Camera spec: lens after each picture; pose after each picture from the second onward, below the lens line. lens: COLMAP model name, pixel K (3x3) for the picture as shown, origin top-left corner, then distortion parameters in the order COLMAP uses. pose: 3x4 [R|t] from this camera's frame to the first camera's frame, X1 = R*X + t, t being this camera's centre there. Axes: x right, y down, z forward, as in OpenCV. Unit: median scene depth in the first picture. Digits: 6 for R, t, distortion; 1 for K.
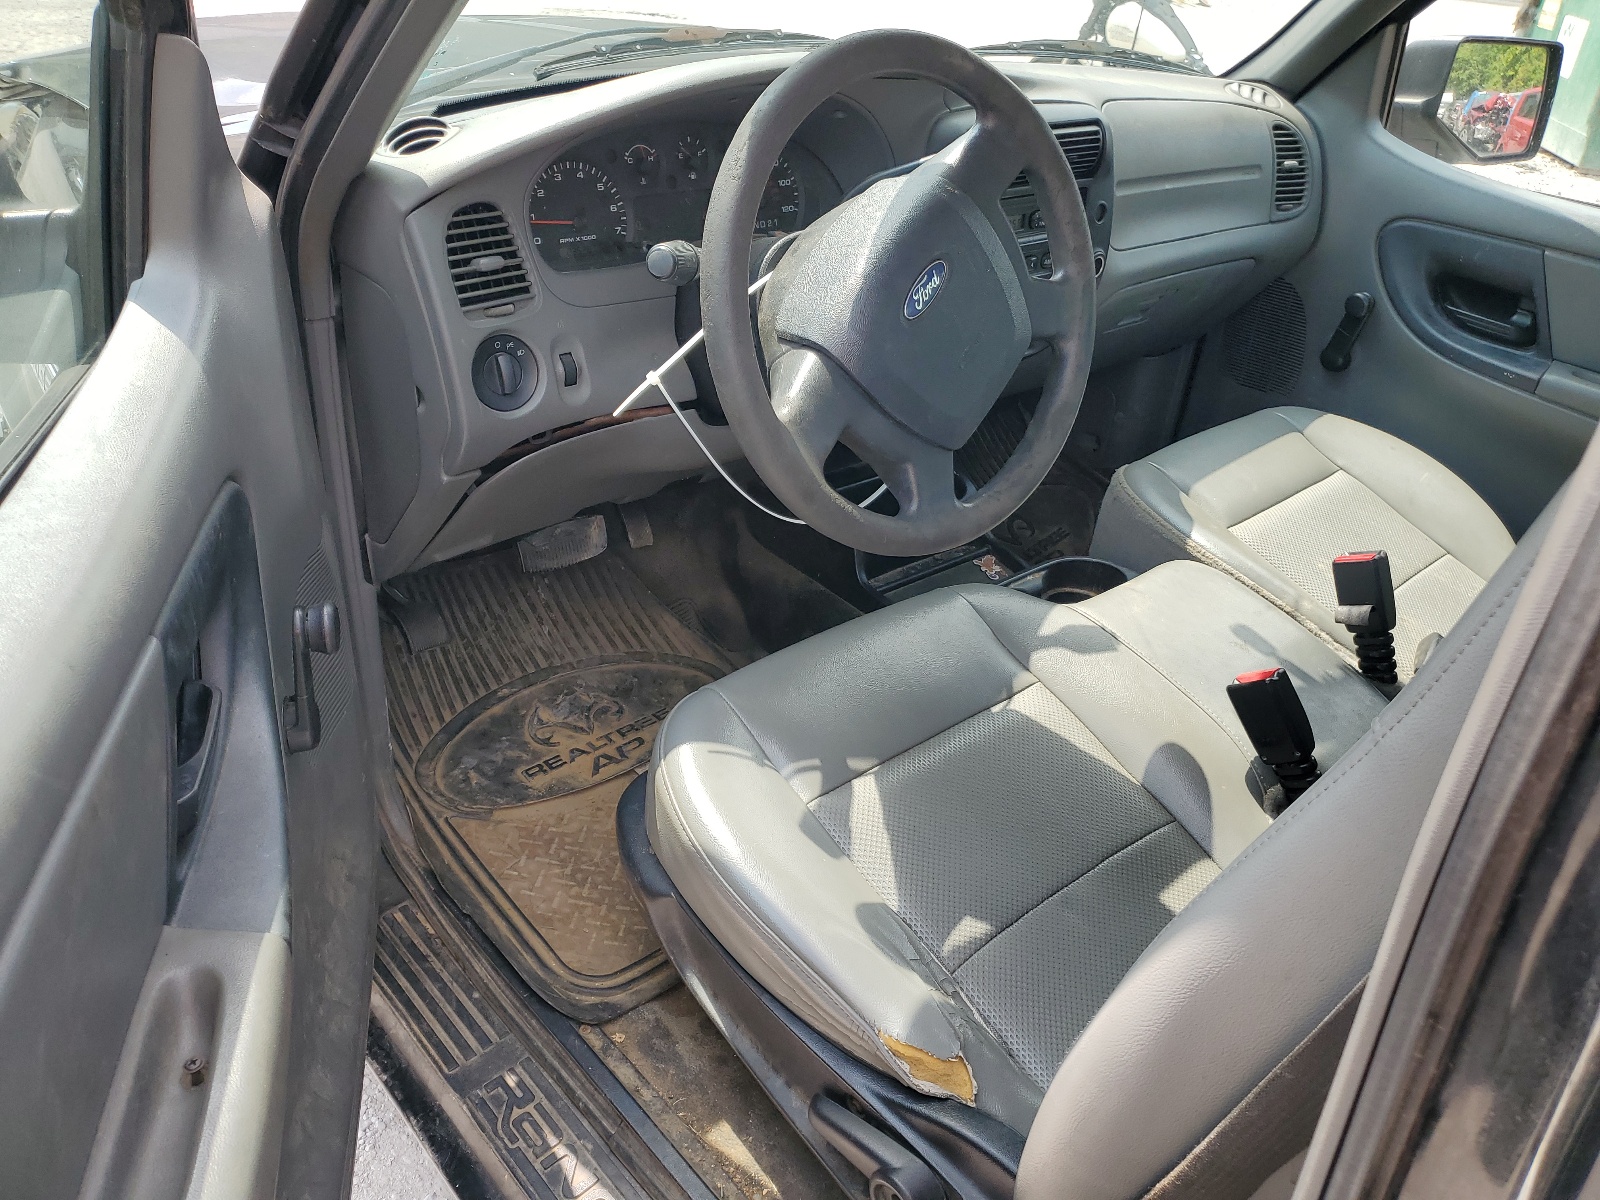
lens RADIAL K [[1201.2, 0, 800.0], [0, 1201.2, 600.0], [0, 0, 1]] dist [-0.027919, 0.050172]
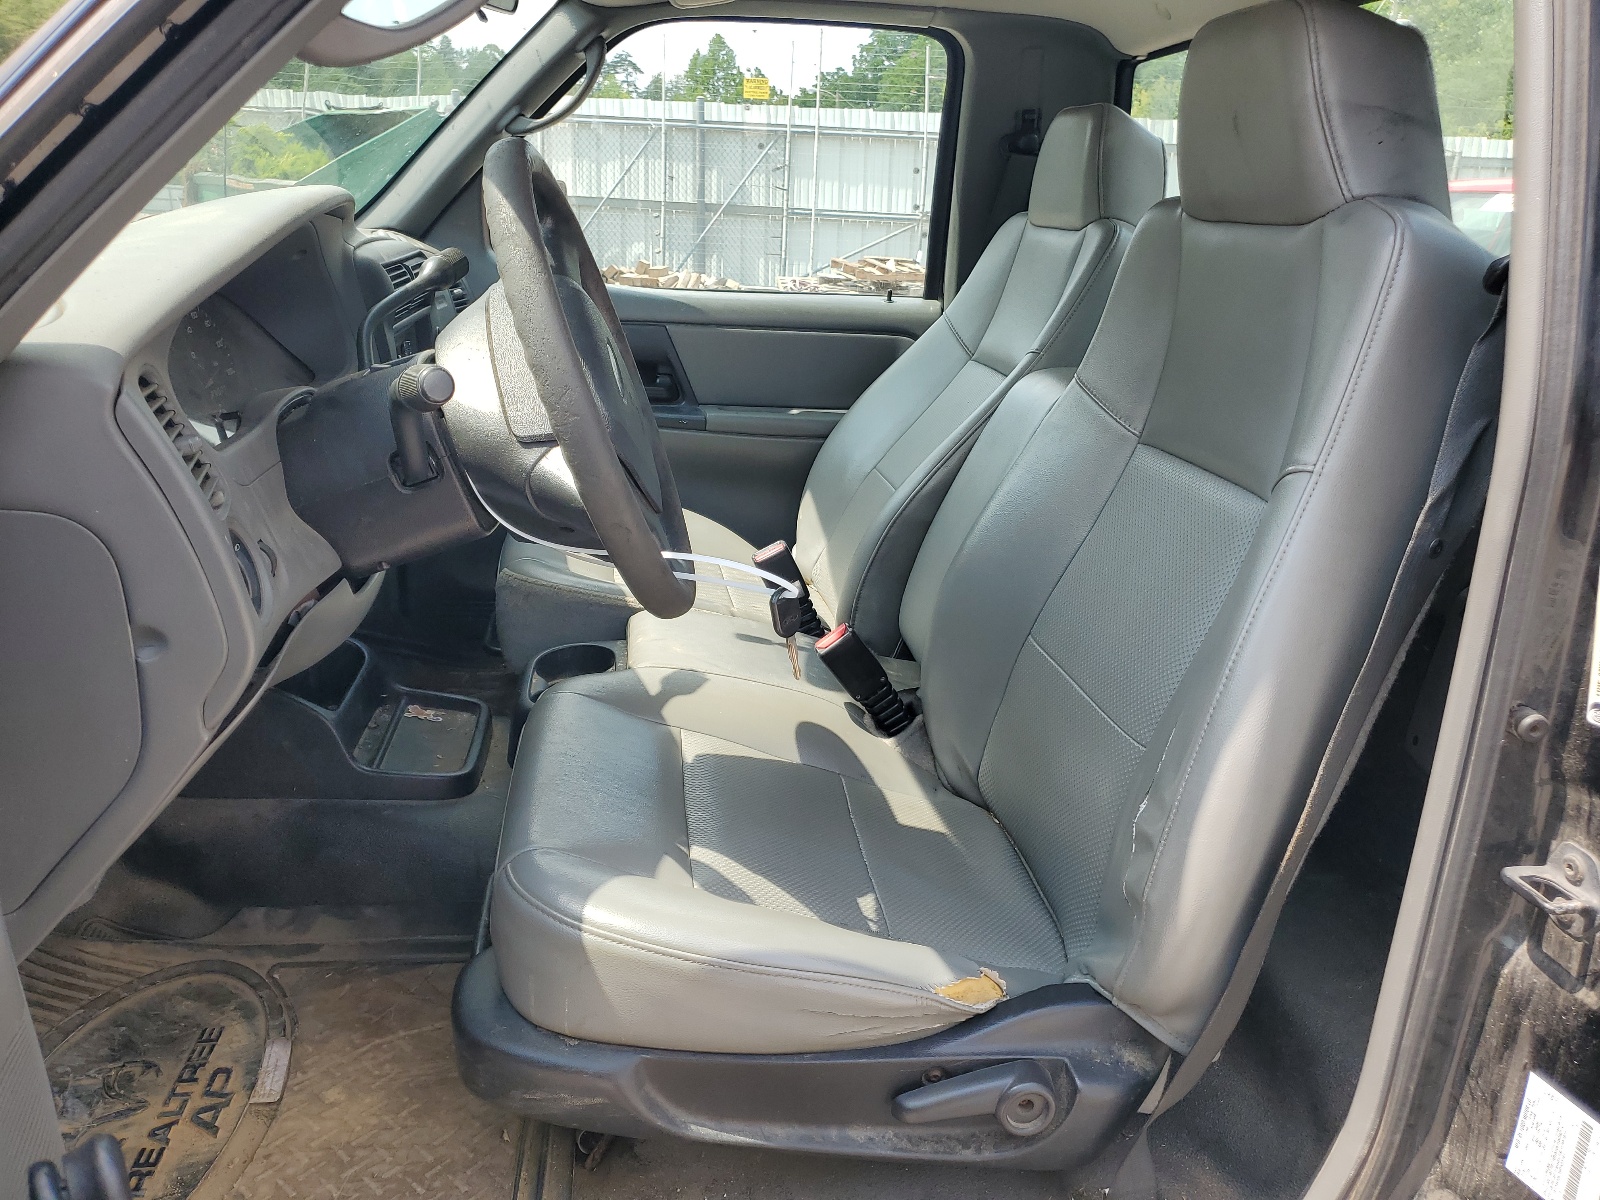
lens RADIAL K [[1224.8, 0, 800.0], [0, 1224.8, 600.0], [0, 0, 1]] dist [-0.037307, -0.003324]
pose [[0.552776, -0.305502, 0.775311, -0.432278], [0.419297, 0.905991, 0.058048, -0.043888], [-0.720159, 0.292998, 0.628906, 0.166063]]
